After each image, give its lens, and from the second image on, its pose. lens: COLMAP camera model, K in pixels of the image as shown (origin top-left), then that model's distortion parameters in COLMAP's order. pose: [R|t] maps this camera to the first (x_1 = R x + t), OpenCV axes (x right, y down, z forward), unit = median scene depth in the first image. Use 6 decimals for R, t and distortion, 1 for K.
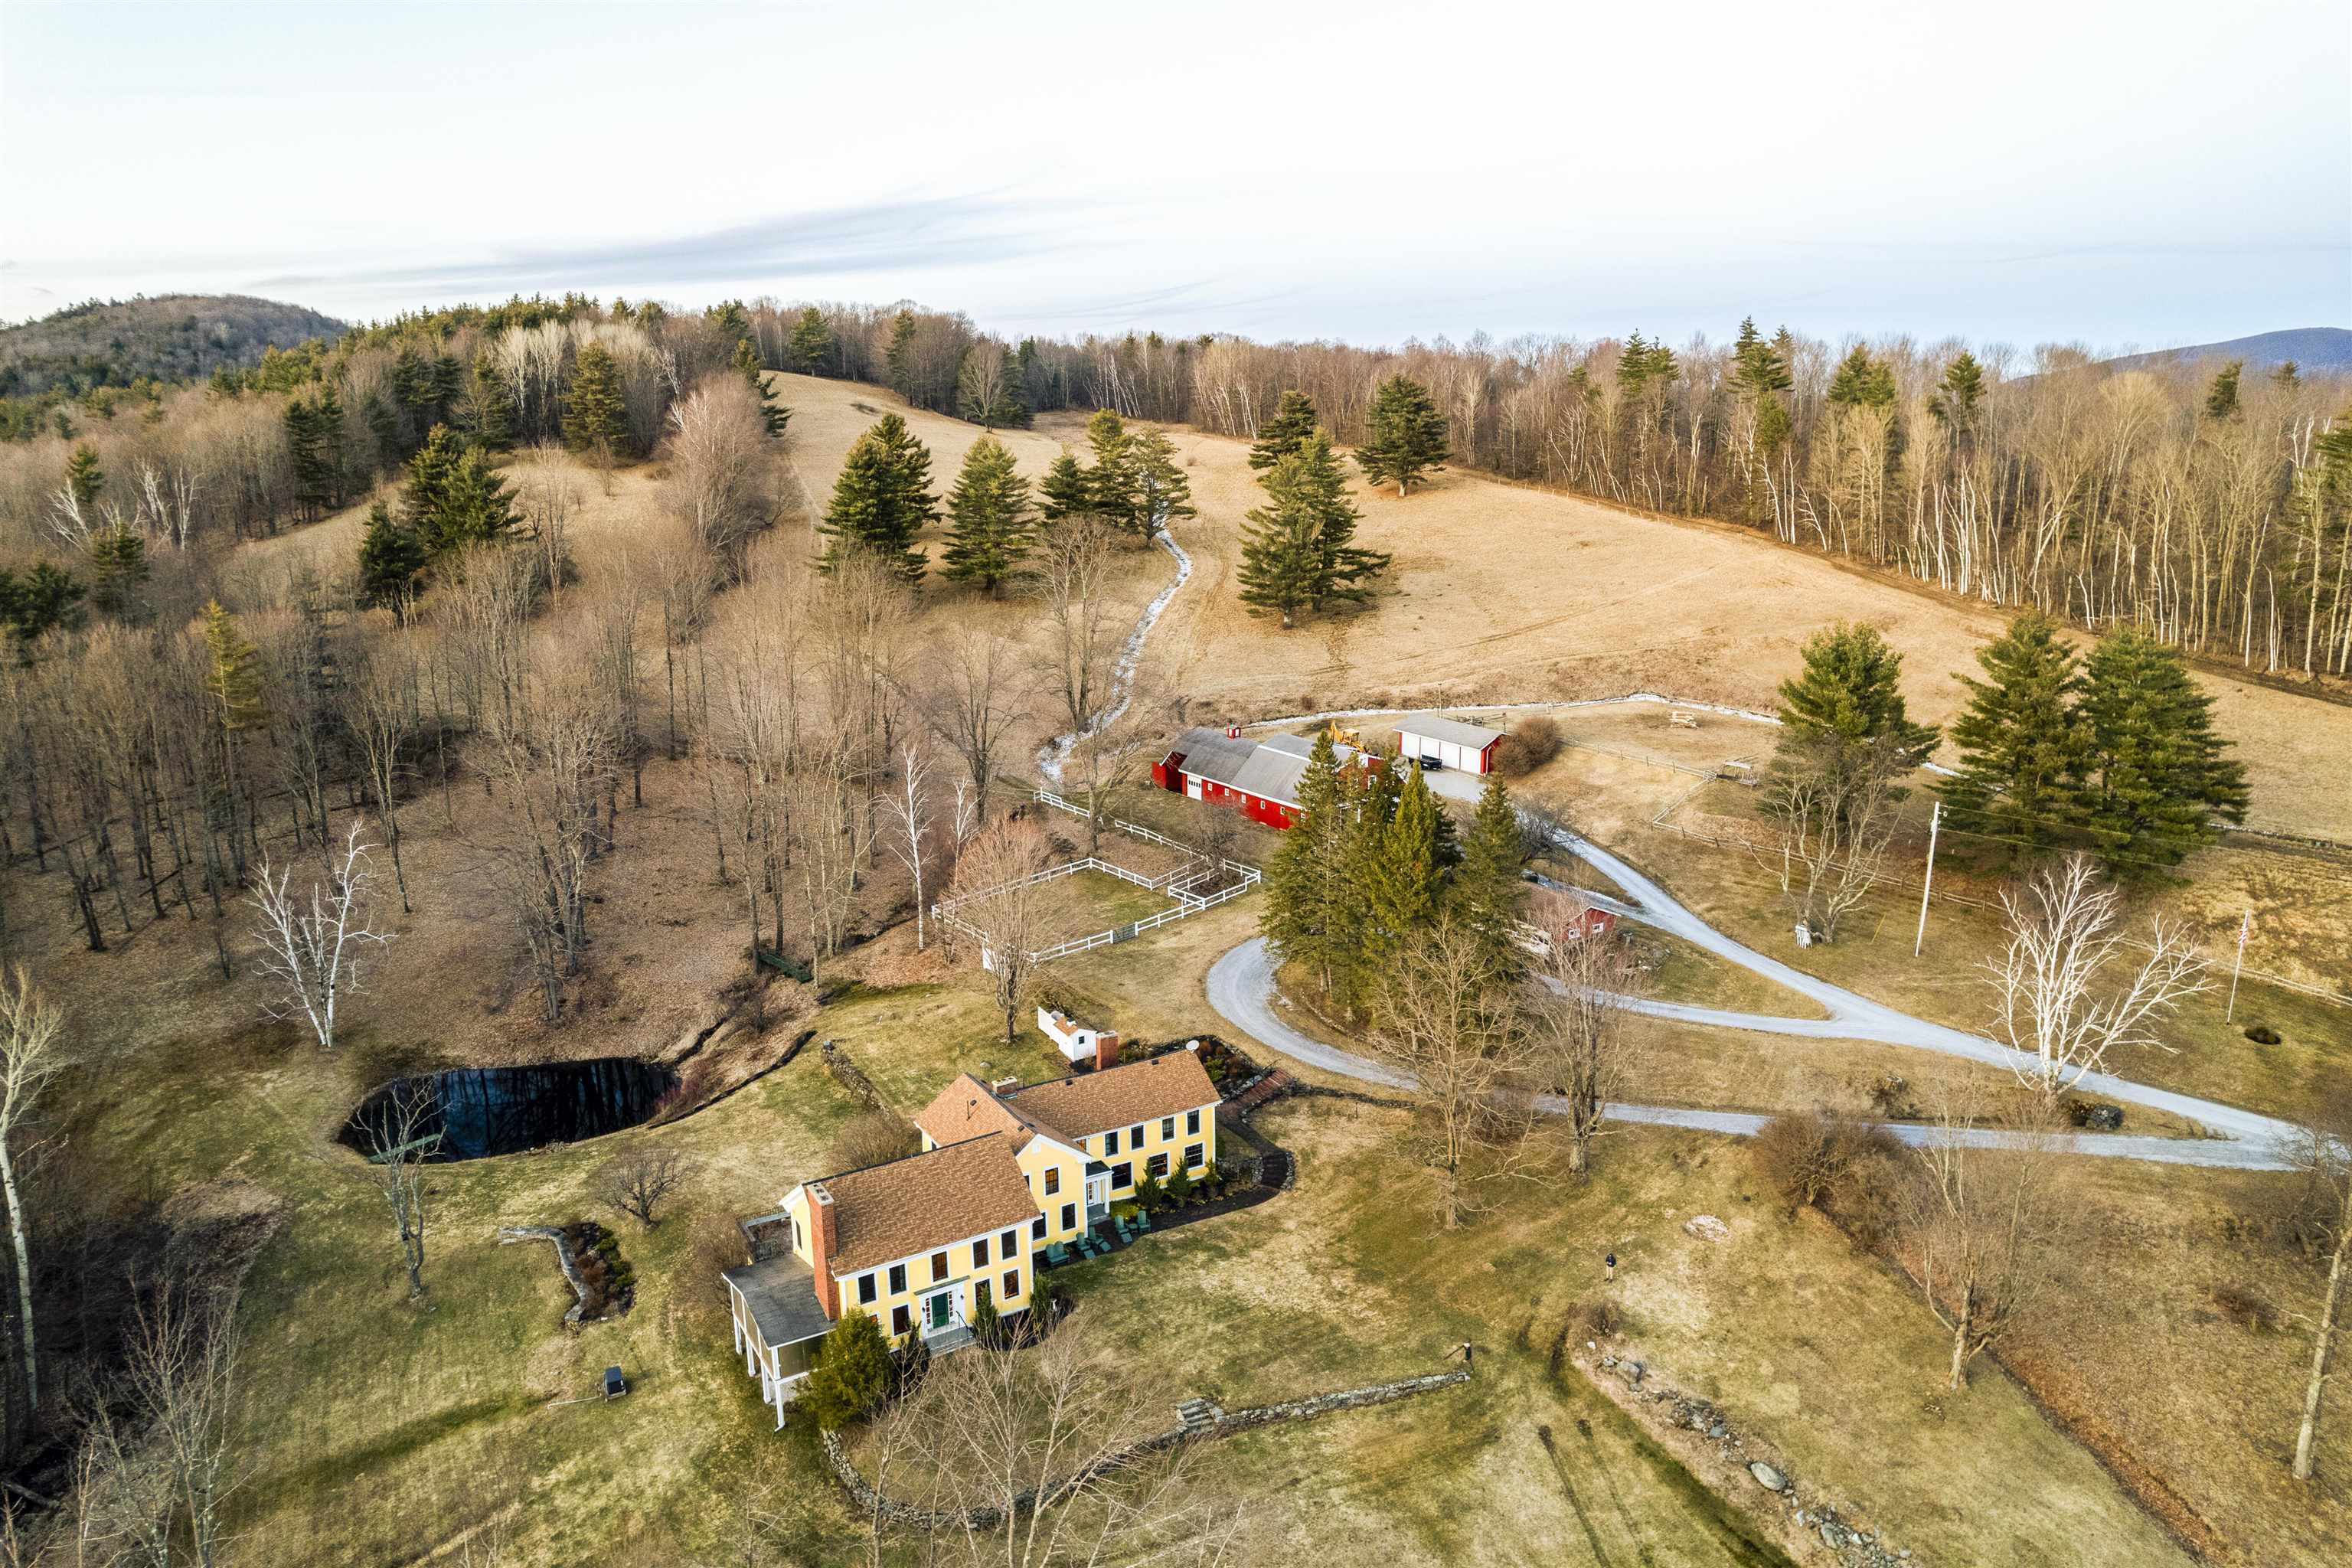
lens RADIAL K [[1553.7, 0, 1178.9], [0, 1553.7, 782.3], [0, 0, 1]] dist [-0.029262, 0.005744]
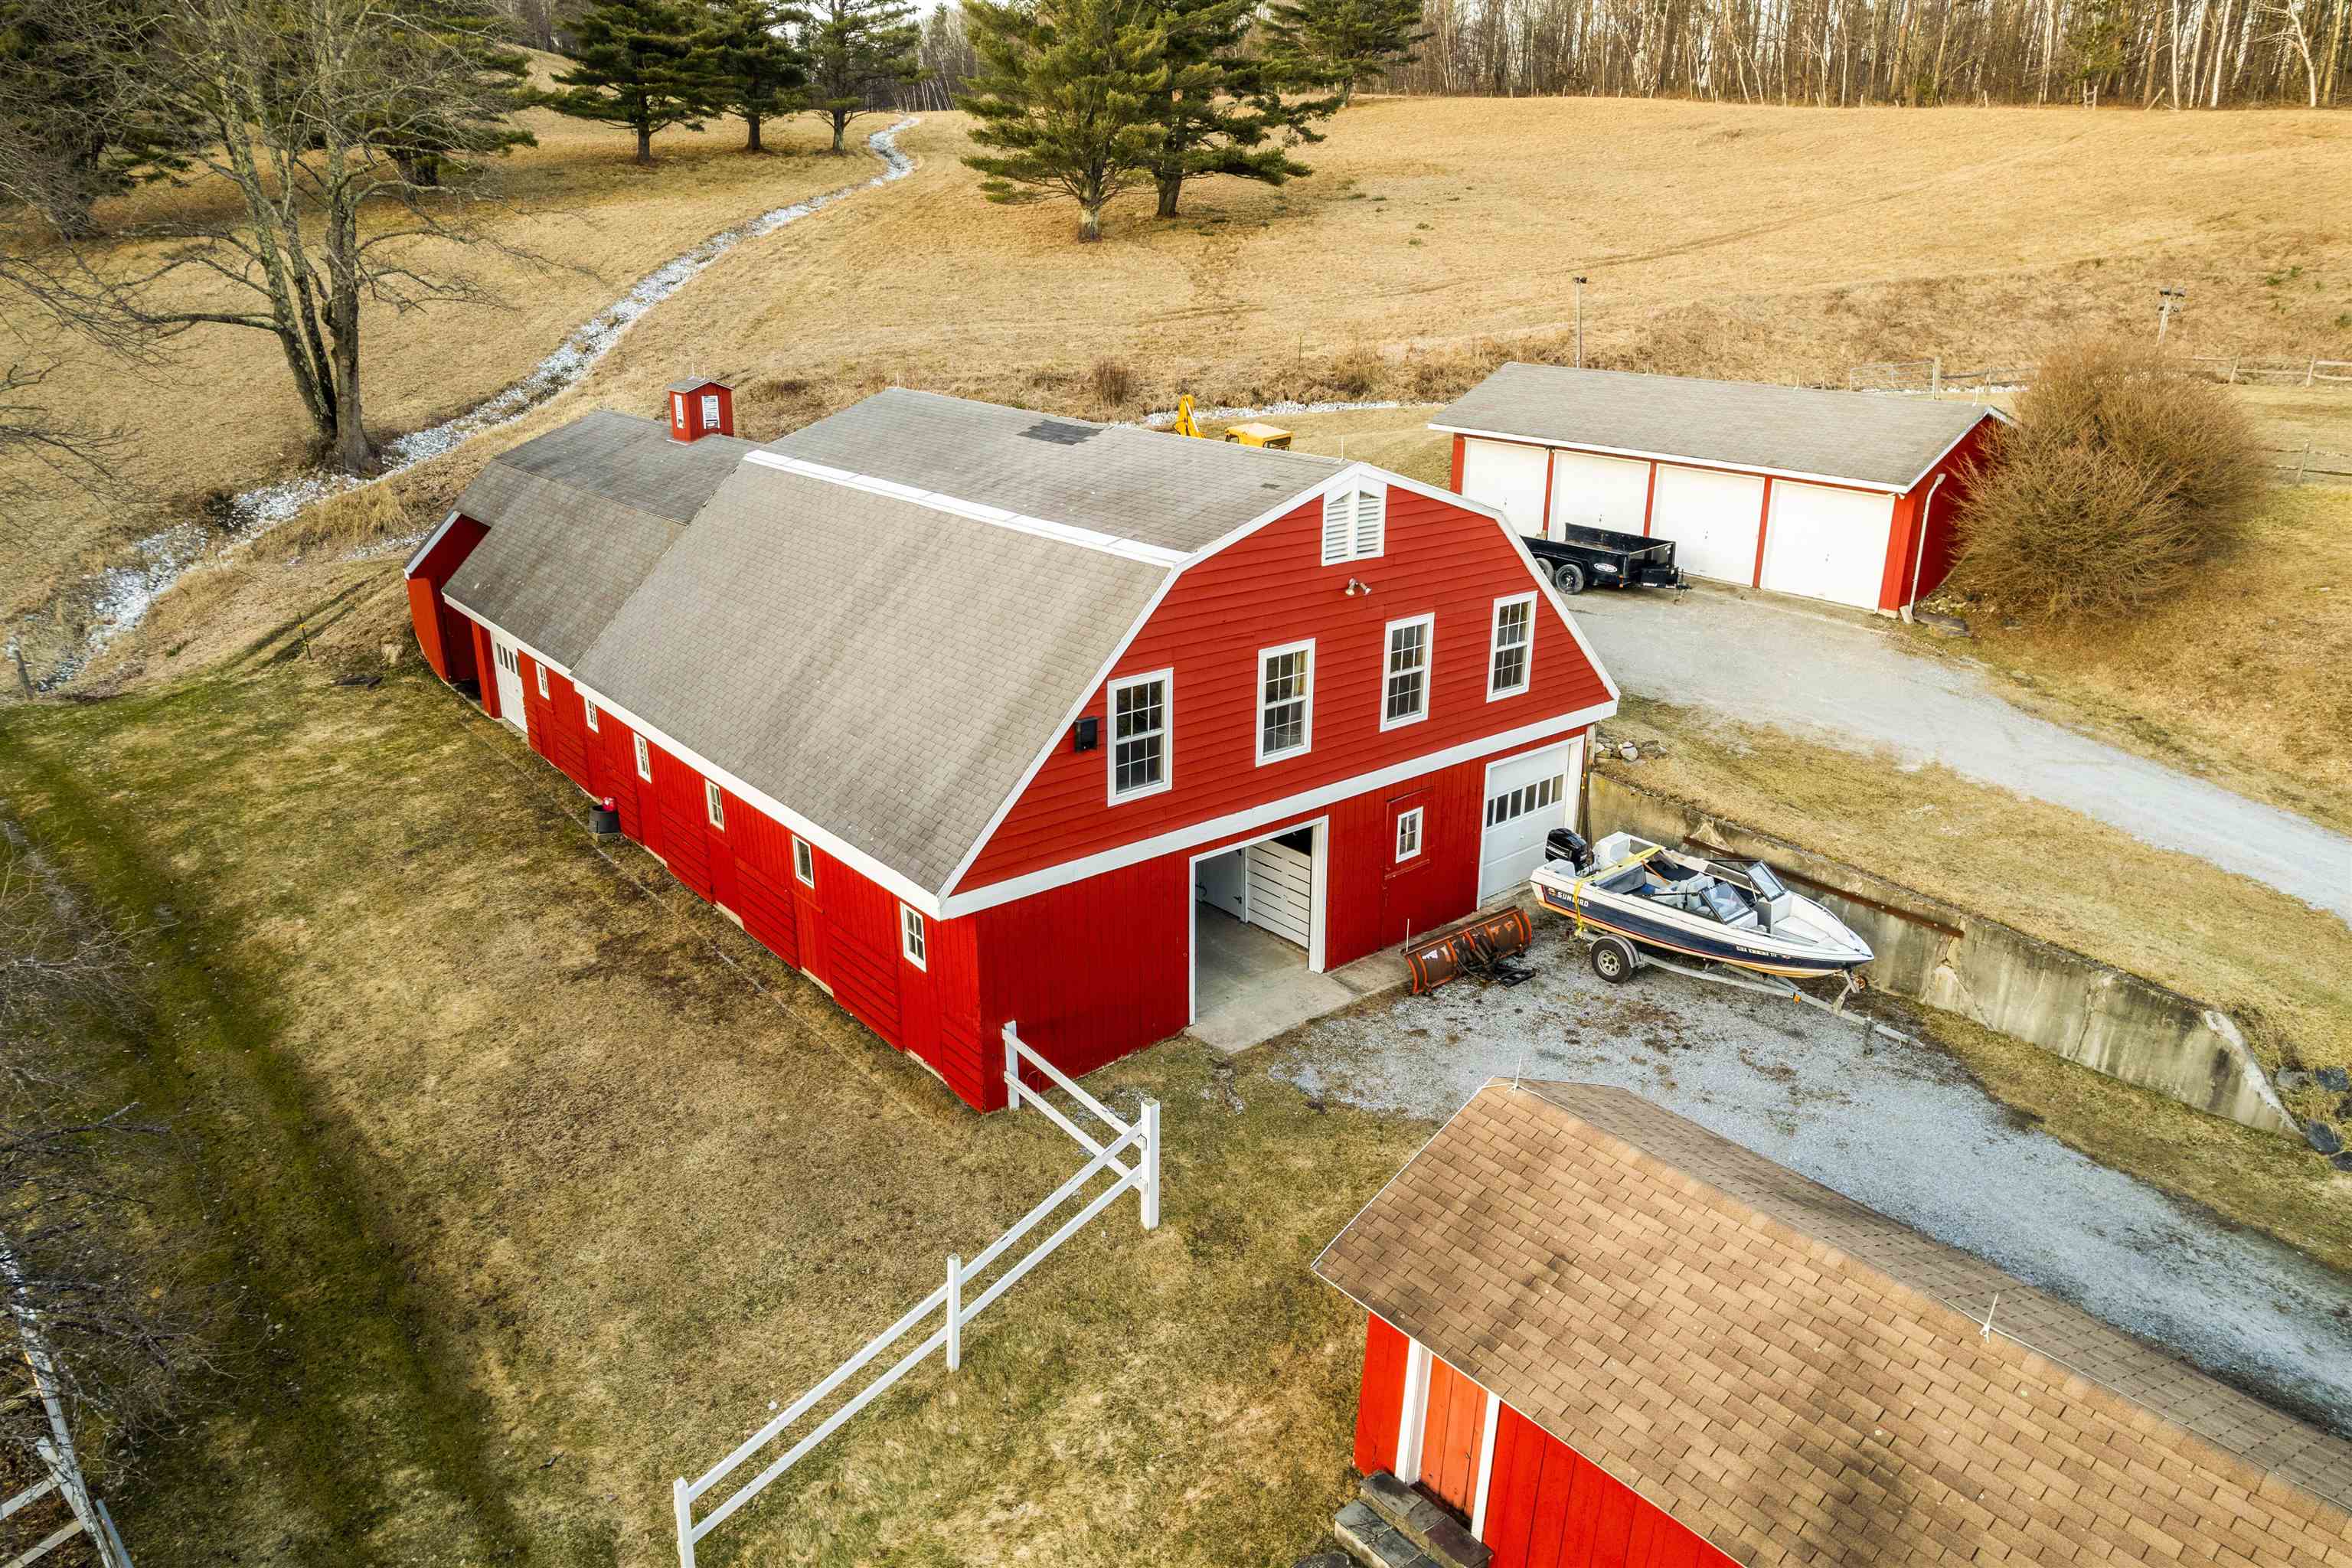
lens RADIAL K [[1553.7, 0, 1174.1], [0, 1553.7, 782.5], [0, 0, 1]] dist [-0.029262, 0.005744]
pose [[0.997885, -0.013842, 0.063518, 0.074016], [0.007263, 0.994691, 0.102654, -0.003714], [-0.064601, -0.101975, 0.992687, 0.685633]]
